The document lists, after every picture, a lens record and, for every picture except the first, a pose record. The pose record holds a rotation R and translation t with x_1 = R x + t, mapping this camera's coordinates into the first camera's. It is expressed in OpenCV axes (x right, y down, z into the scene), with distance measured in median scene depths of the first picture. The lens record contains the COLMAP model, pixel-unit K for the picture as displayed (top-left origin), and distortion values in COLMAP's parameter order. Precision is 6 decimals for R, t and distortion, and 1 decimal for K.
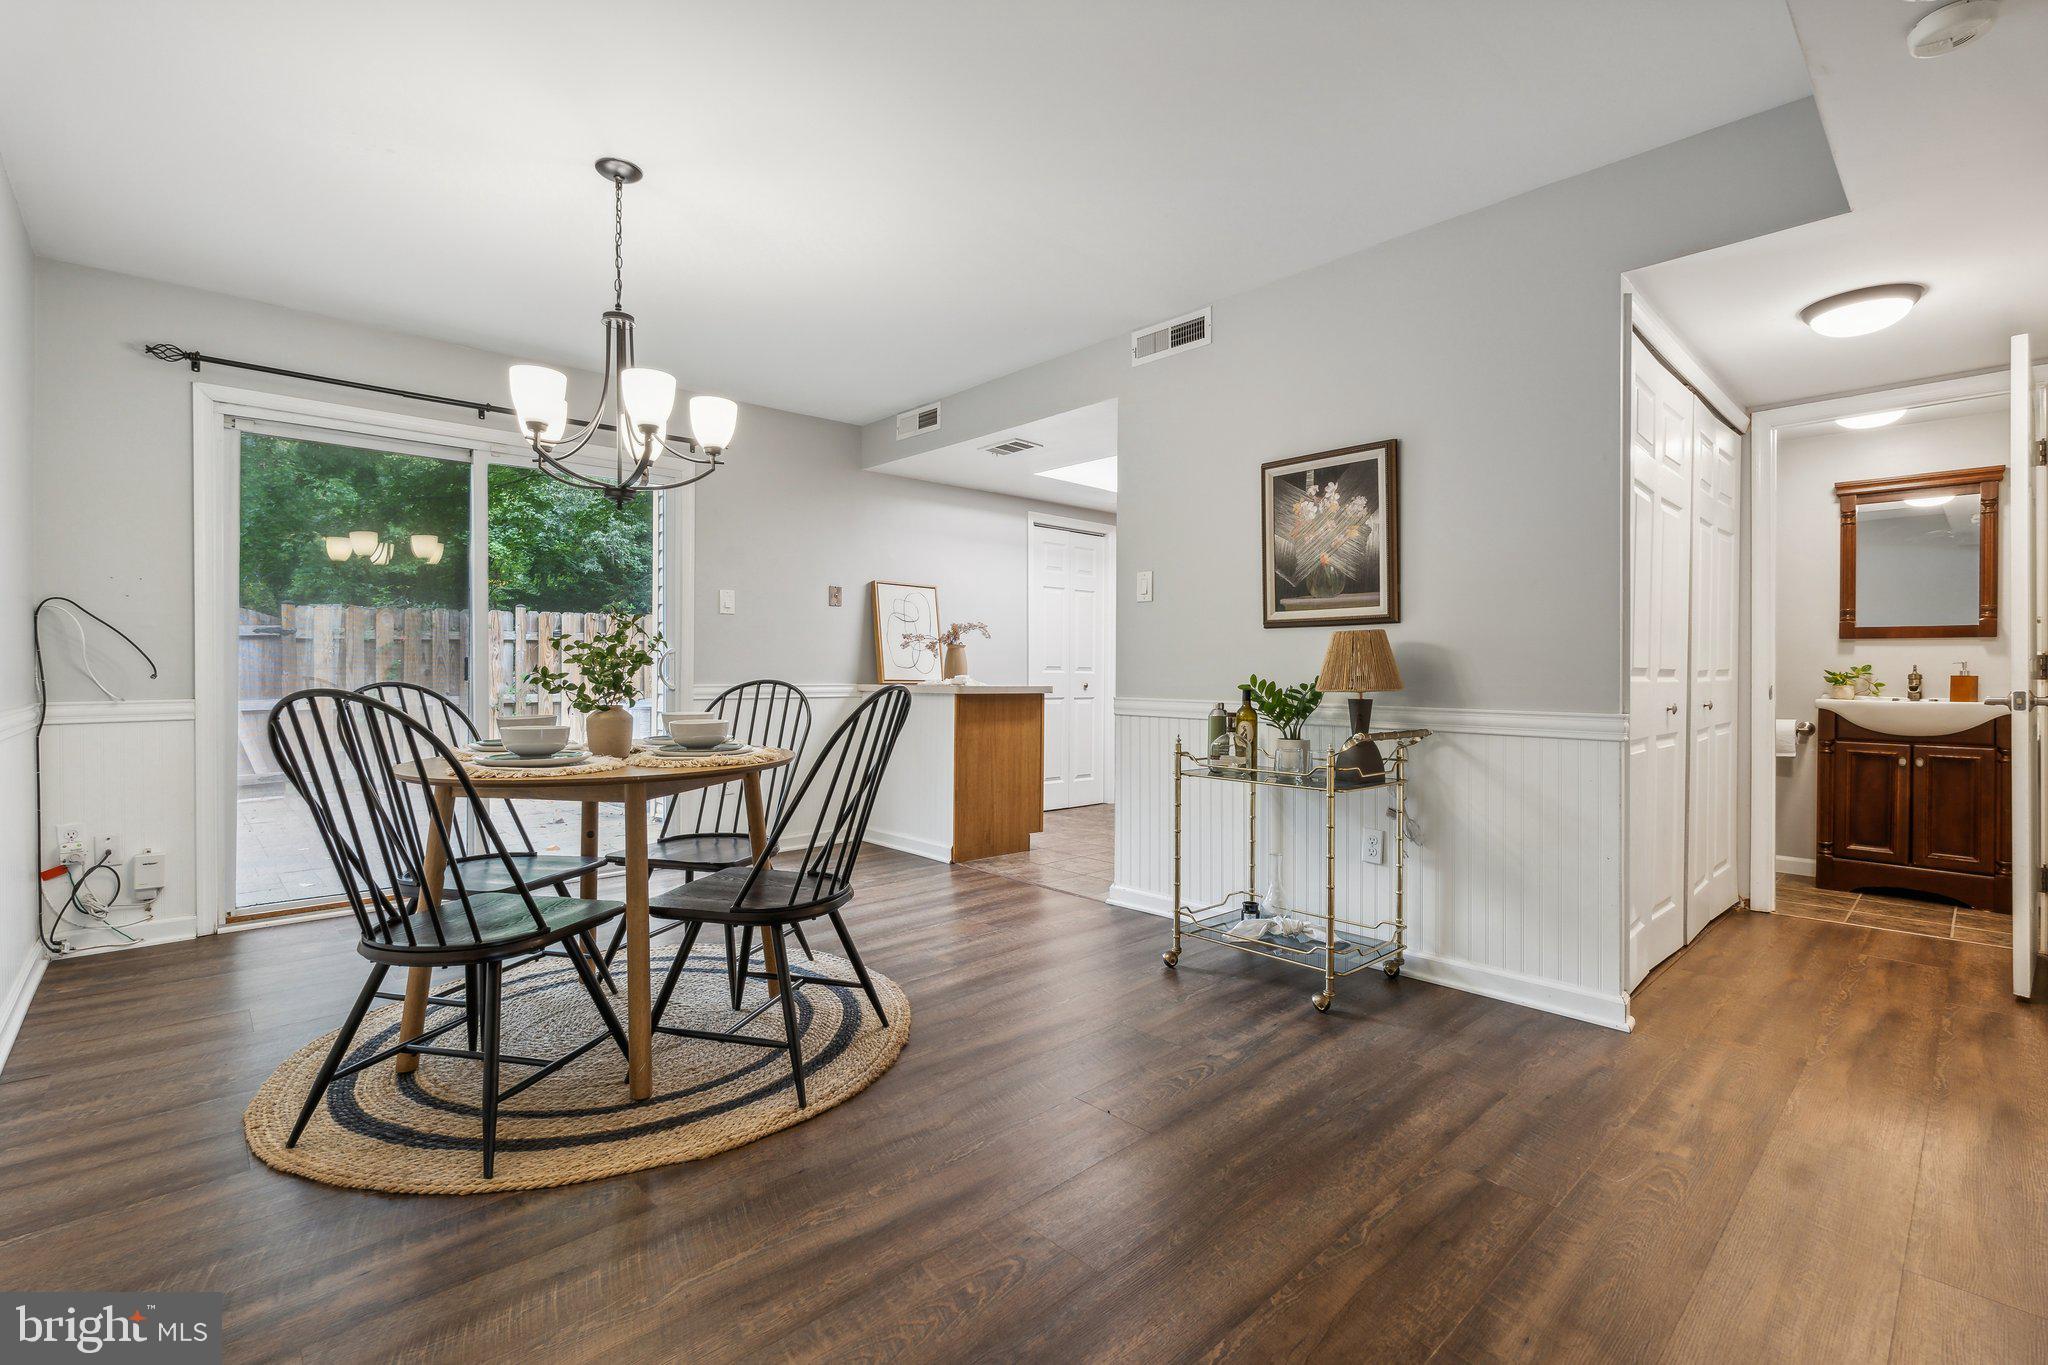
lens RADIAL K [[923.7, 0, 1015.9], [0, 923.7, 668.1], [0, 0, 1]] dist [-0.001744, -0.000532]
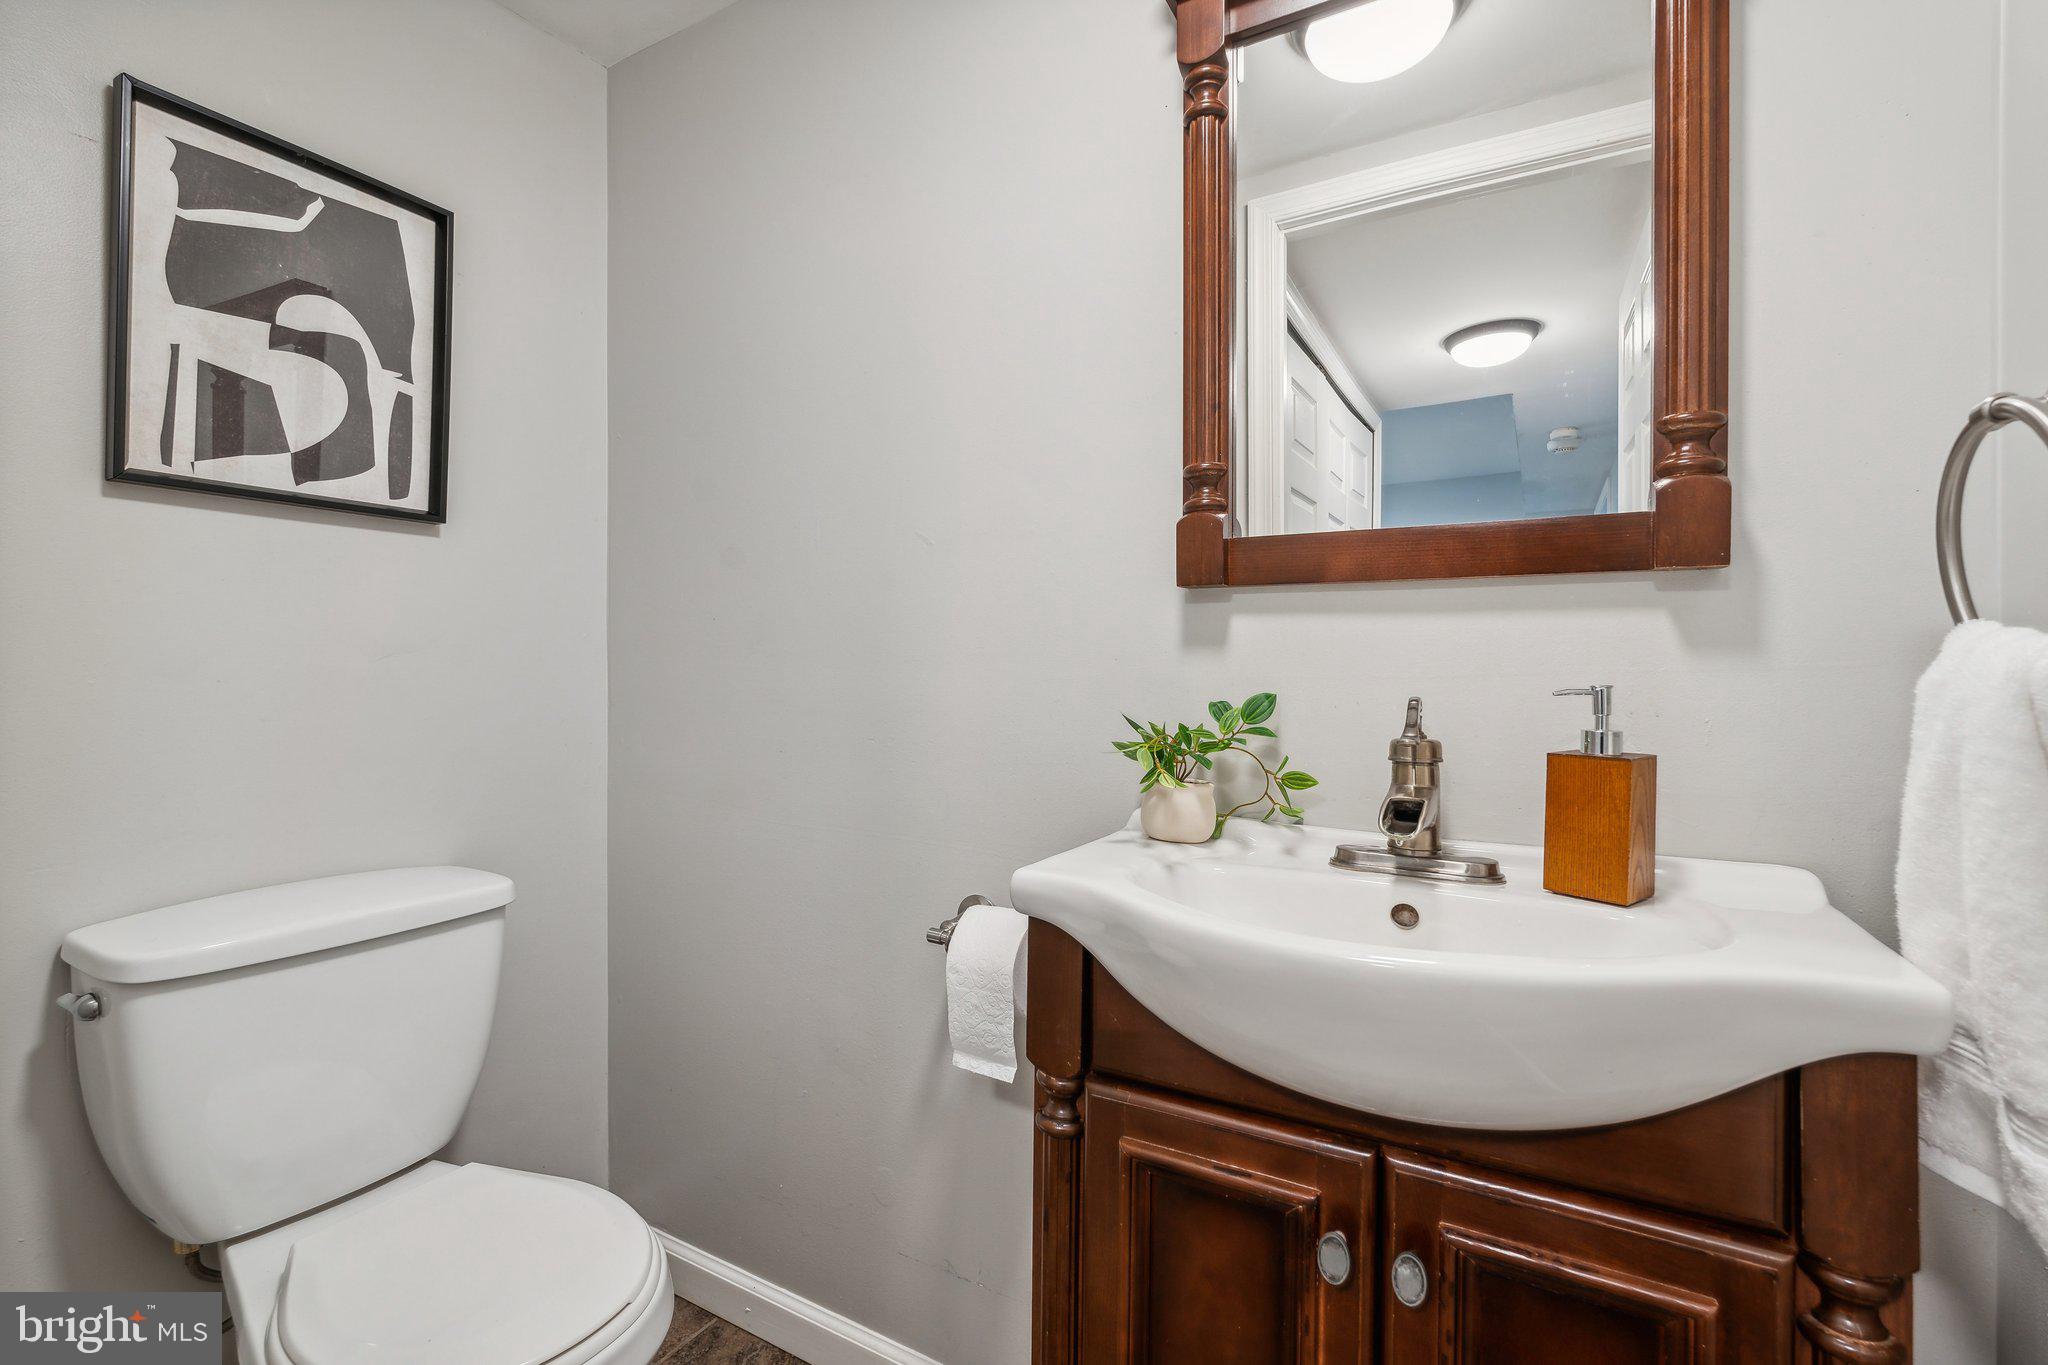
lens RADIAL K [[923.7, 0, 1015.9], [0, 923.7, 668.1], [0, 0, 1]] dist [-0.001744, -0.000532]
pose [[0.966921, 0.003550, 0.255053, 0.804480], [-0.000625, 0.999933, -0.011548, -0.007181], [-0.255077, 0.011007, 0.966858, 0.790497]]
